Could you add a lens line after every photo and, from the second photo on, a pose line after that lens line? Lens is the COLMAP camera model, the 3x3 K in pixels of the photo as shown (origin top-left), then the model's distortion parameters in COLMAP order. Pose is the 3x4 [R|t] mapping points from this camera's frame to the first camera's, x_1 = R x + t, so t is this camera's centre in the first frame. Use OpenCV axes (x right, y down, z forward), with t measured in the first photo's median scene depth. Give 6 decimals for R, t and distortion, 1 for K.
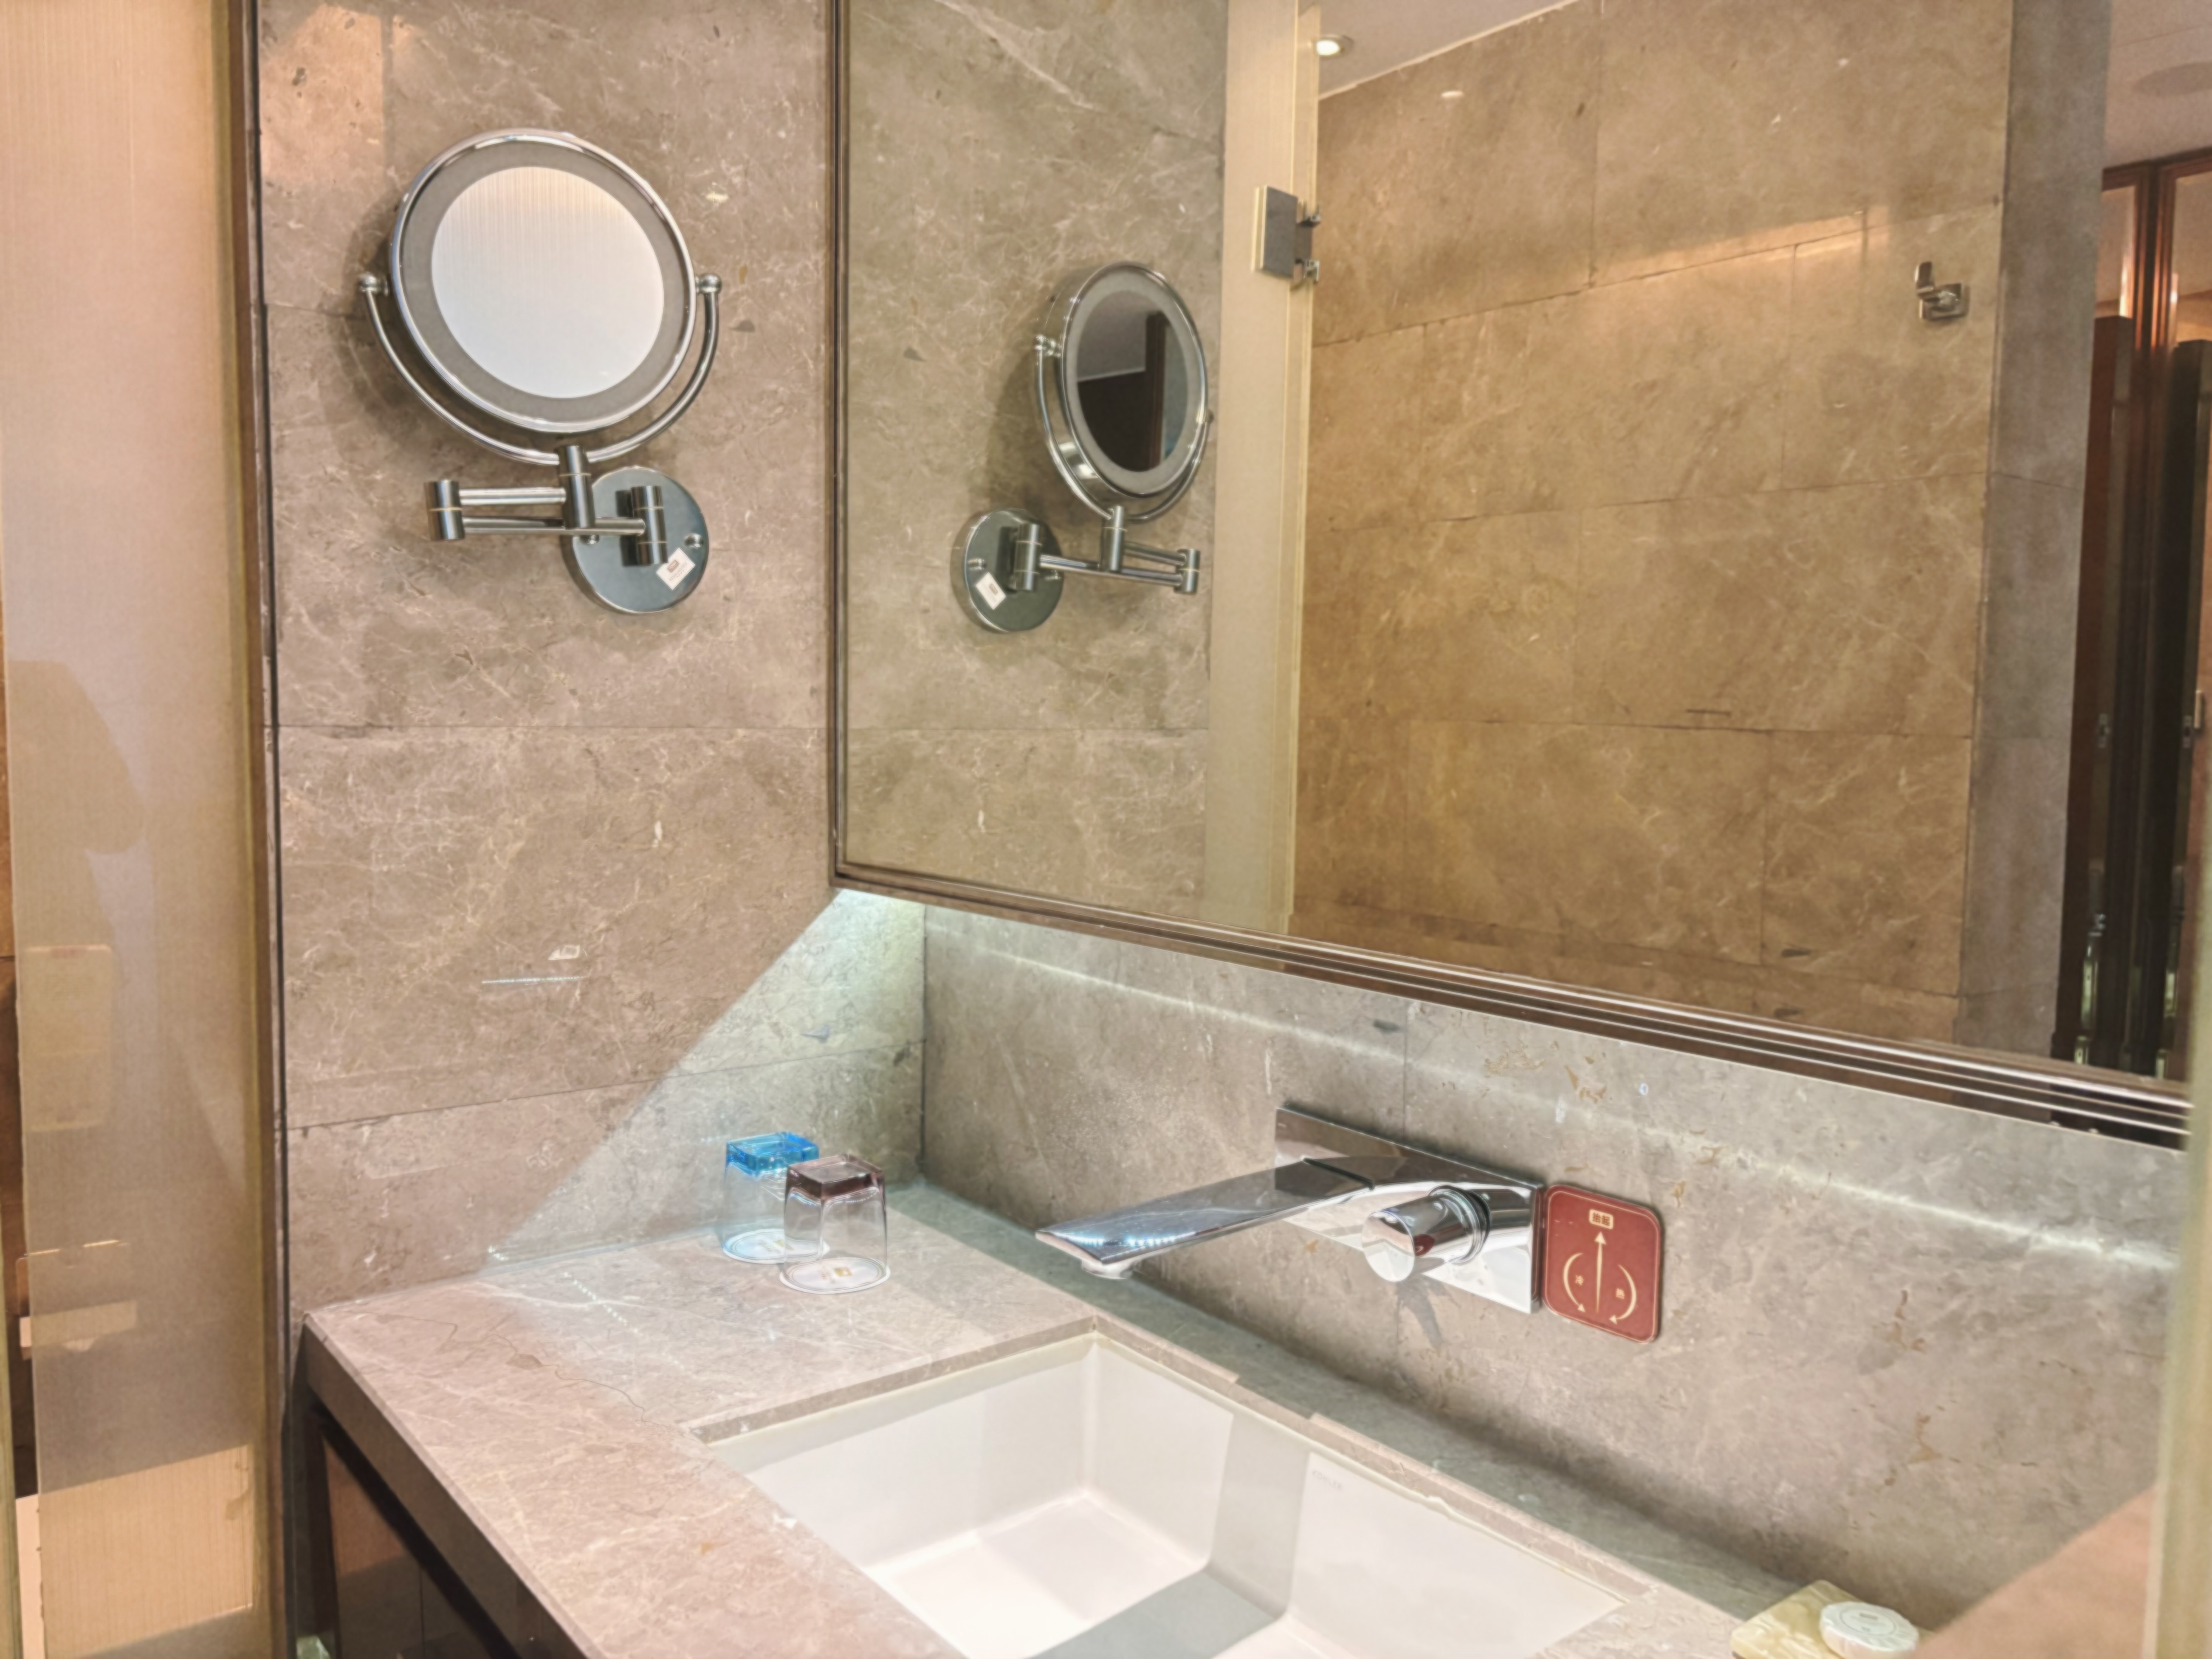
lens RADIAL K [[1711.6, 0, 1106.0], [0, 1711.6, 829.5], [0, 0, 1]] dist [0.046023, -0.066173]
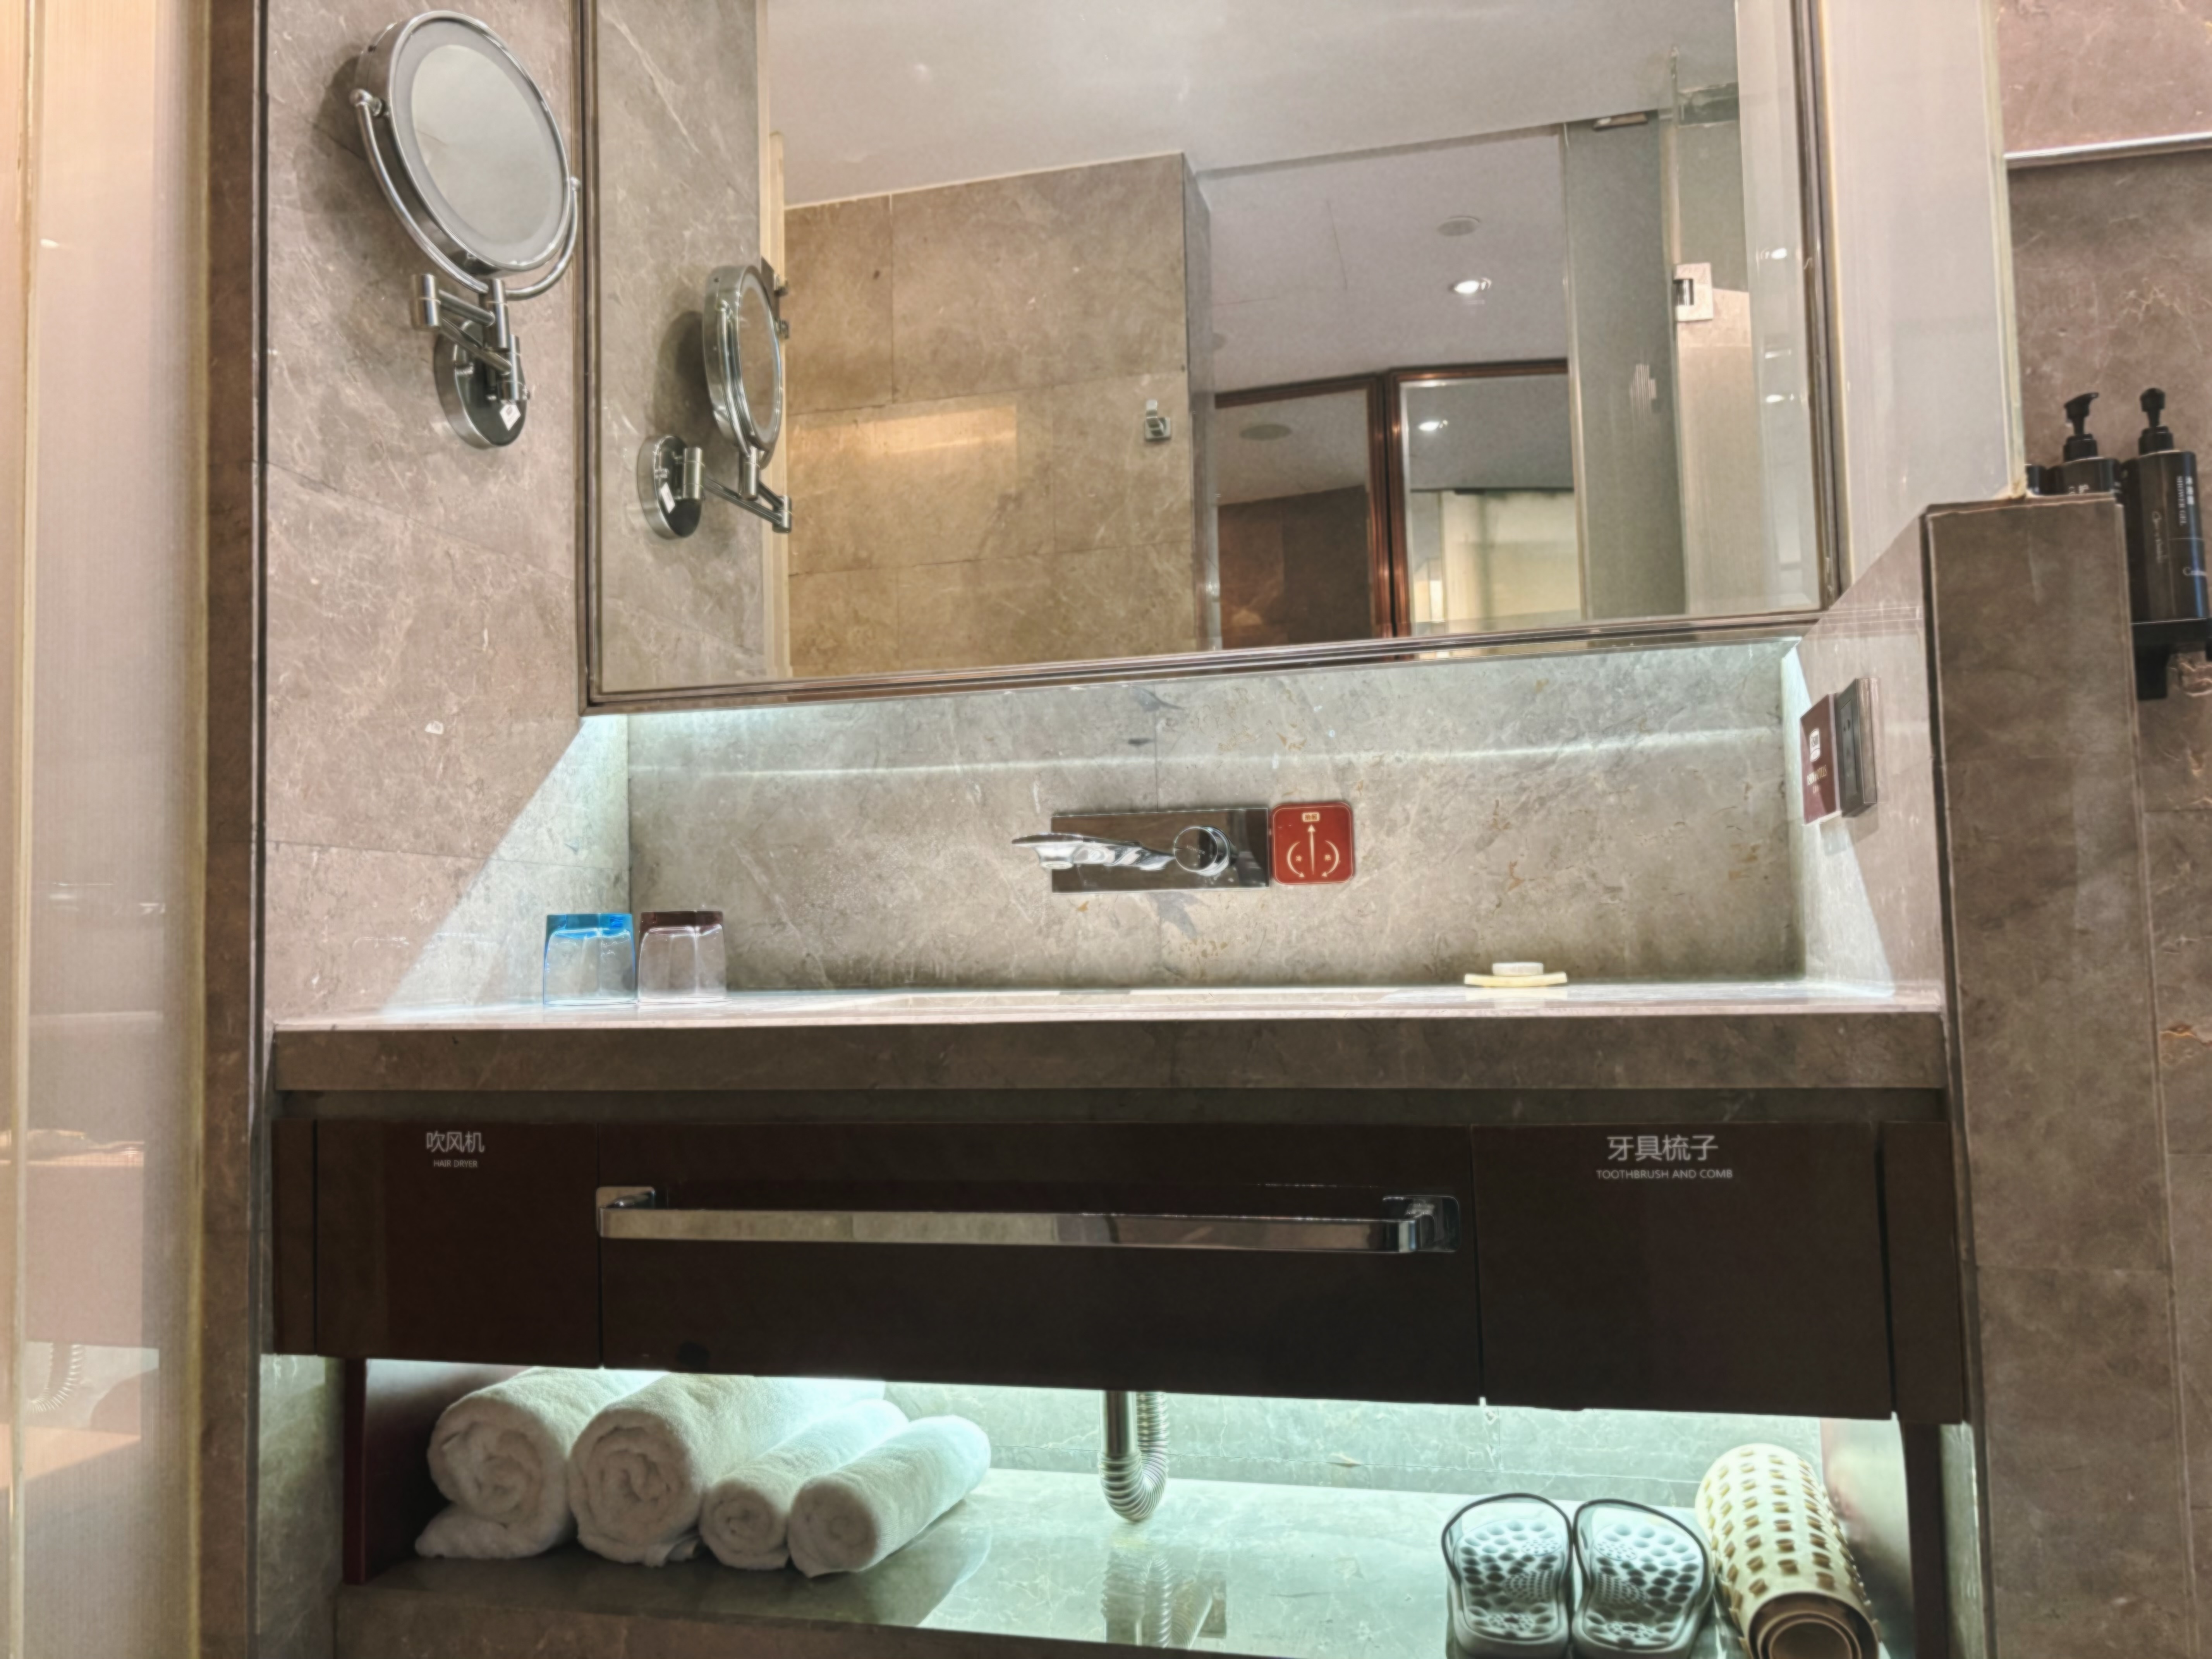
lens RADIAL K [[1708.5, 0, 1102.5], [0, 1708.5, 873.7], [0, 0, 1]] dist [0.005171, 0.006146]
pose [[0.783397, -0.005617, 0.621496, -0.709543], [0.093687, 0.989601, -0.109149, 0.349057], [-0.614419, 0.143733, 0.775777, -0.119679]]
